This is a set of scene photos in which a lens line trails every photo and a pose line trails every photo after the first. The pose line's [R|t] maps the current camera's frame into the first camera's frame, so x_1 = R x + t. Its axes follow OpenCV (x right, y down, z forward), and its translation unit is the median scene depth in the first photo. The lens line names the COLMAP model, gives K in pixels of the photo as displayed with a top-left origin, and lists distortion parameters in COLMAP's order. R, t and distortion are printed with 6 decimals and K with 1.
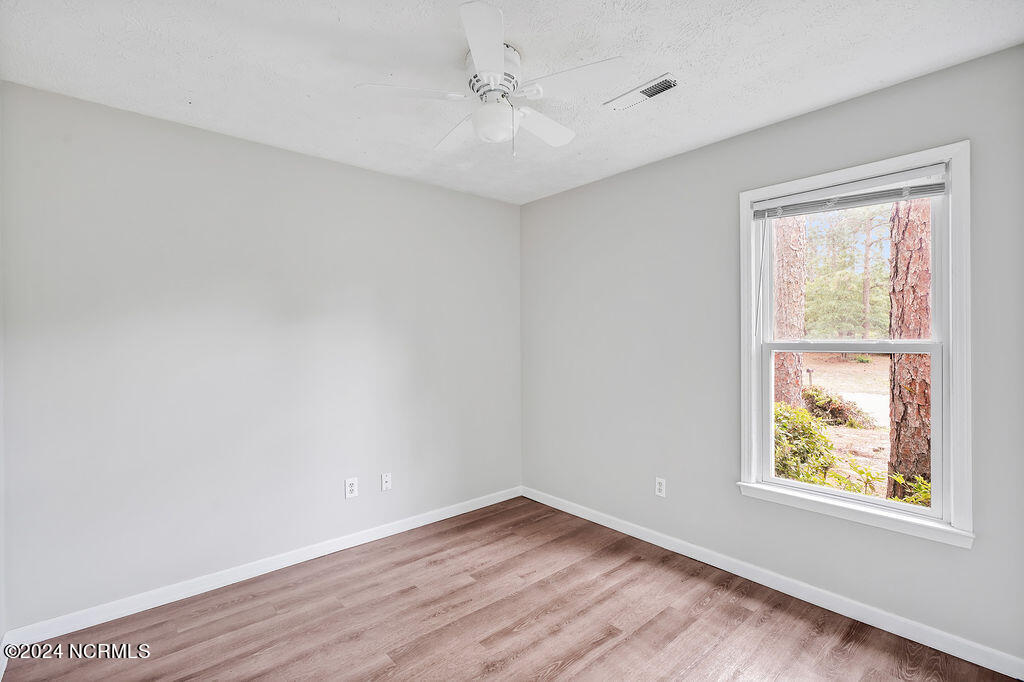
lens RADIAL K [[468.5, 0, 512.0], [0, 468.5, 341.0], [0, 0, 1]] dist [-0.010586, 0.000820]
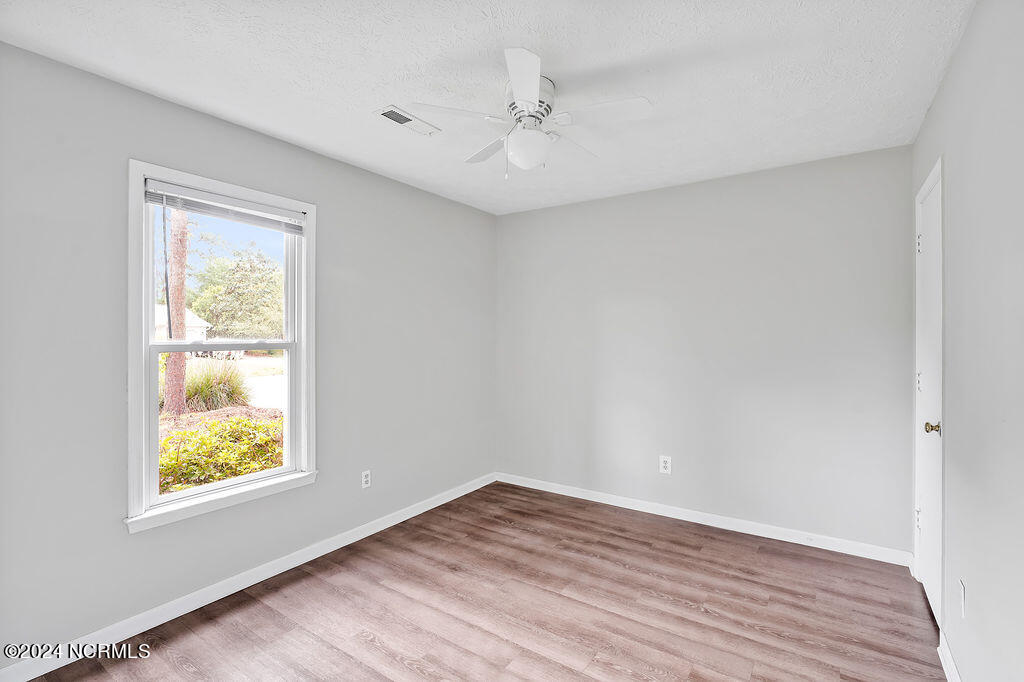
lens RADIAL K [[472.3, 0, 512.5], [0, 472.3, 334.7], [0, 0, 1]] dist [-0.001686, 0.000084]
pose [[-0.257020, 0.001290, 0.966405, -0.527048], [0.003035, 0.999995, -0.000528, -0.014382], [-0.966401, 0.002797, -0.257023, 0.650966]]
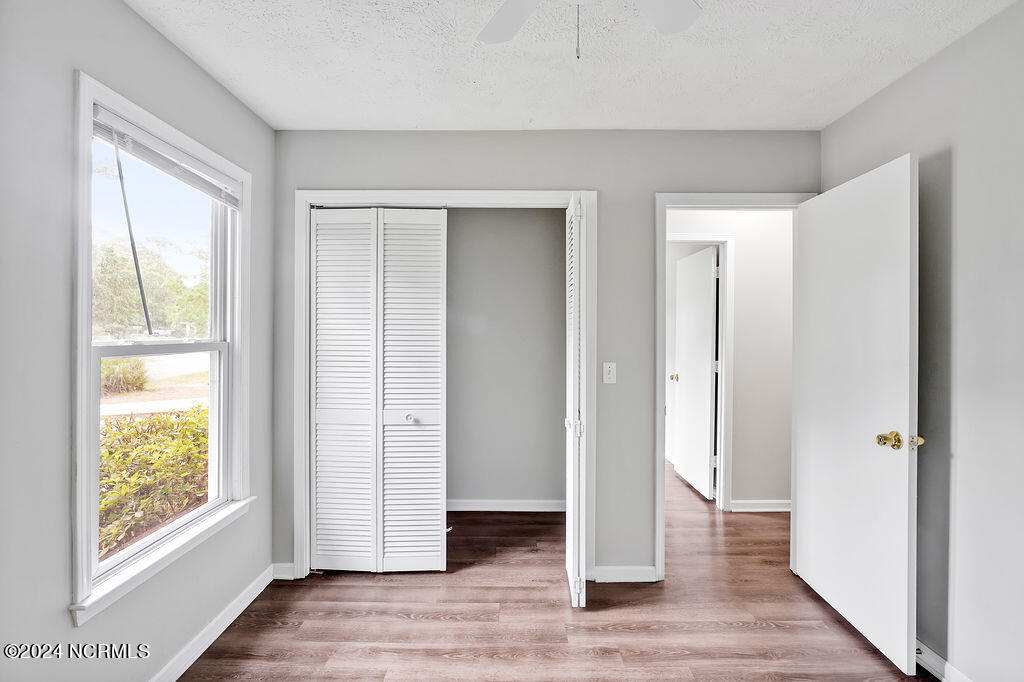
lens RADIAL K [[468.5, 0, 512.0], [0, 468.5, 341.0], [0, 0, 1]] dist [-0.010586, 0.000820]
pose [[-0.751569, -0.012270, 0.659540, -0.274823], [-0.001853, 0.999862, 0.016489, -0.016871], [-0.659652, 0.011171, -0.751488, 1.223132]]
